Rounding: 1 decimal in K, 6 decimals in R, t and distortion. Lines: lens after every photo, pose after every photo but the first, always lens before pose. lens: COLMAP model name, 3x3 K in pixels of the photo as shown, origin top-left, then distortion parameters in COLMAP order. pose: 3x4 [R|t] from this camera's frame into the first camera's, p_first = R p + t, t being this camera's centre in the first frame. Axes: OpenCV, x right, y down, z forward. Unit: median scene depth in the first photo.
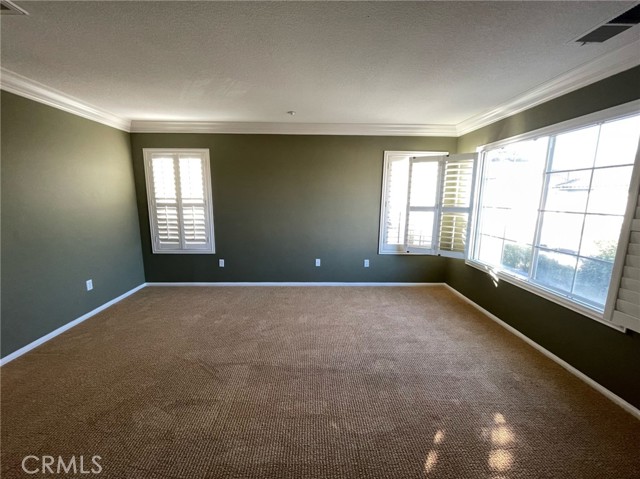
lens RADIAL K [[258.3, 0, 316.7], [0, 258.3, 240.0], [0, 0, 1]] dist [-0.001319, 0.000466]
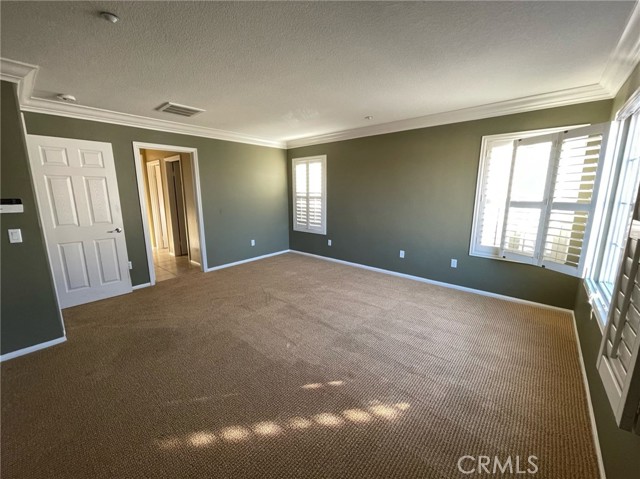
lens RADIAL K [[258.3, 0, 316.7], [0, 258.3, 240.0], [0, 0, 1]] dist [-0.001319, 0.000466]
pose [[0.736290, 0.118200, -0.666262, 0.471407], [-0.105563, 0.992634, 0.059443, 0.006317], [0.668381, 0.026565, 0.743345, -0.002403]]
